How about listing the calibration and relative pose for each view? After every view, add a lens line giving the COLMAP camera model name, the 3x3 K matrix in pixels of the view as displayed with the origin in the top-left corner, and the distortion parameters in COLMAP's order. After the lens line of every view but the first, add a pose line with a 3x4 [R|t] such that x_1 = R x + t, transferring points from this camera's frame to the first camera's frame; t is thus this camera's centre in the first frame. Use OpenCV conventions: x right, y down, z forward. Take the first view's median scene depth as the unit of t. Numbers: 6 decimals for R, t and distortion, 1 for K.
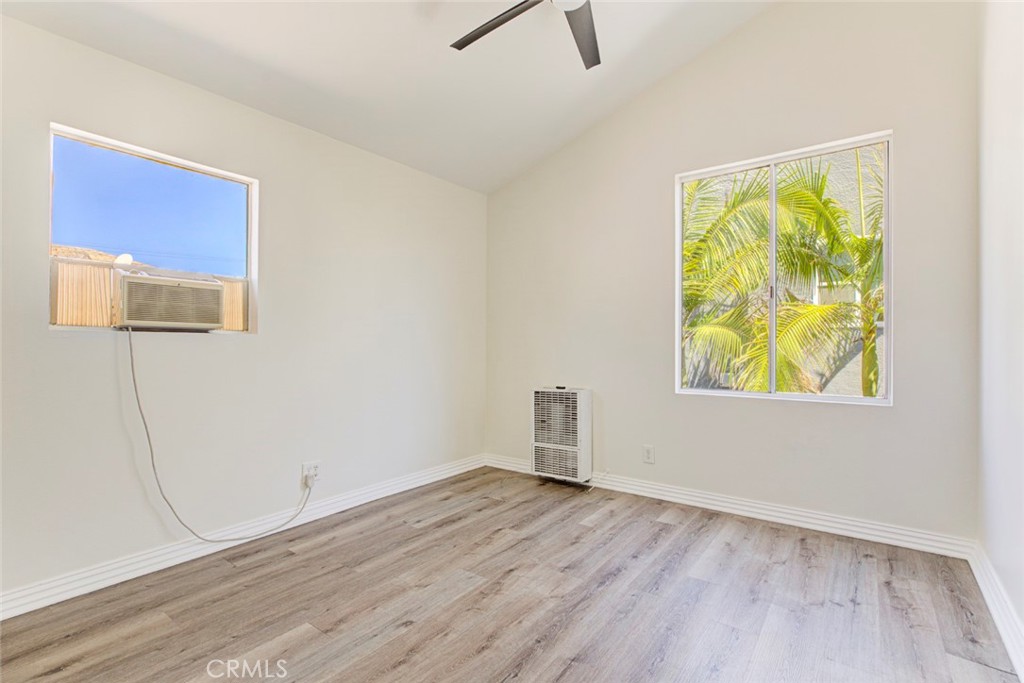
lens RADIAL K [[476.9, 0, 510.7], [0, 476.9, 343.3], [0, 0, 1]] dist [-0.013197, 0.005967]
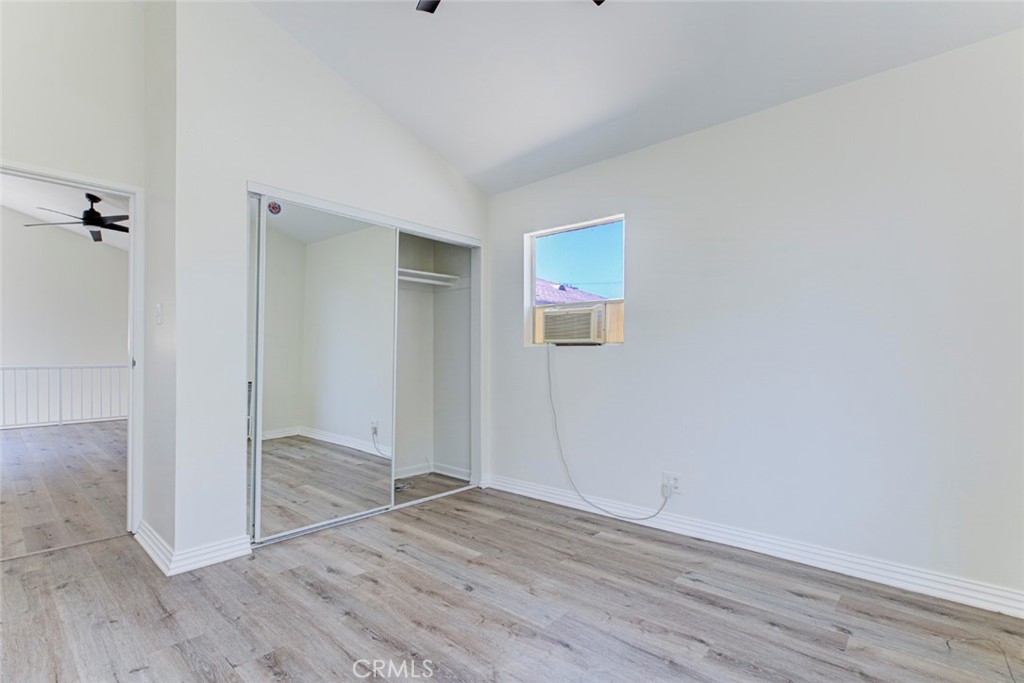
lens RADIAL K [[476.9, 0, 512.2], [0, 476.9, 358.0], [0, 0, 1]] dist [-0.013197, 0.005967]
pose [[-0.077531, 0.008771, -0.996951, 0.714555], [0.004980, 0.999952, 0.008410, -0.000927], [0.996978, -0.004312, -0.077571, 0.891792]]
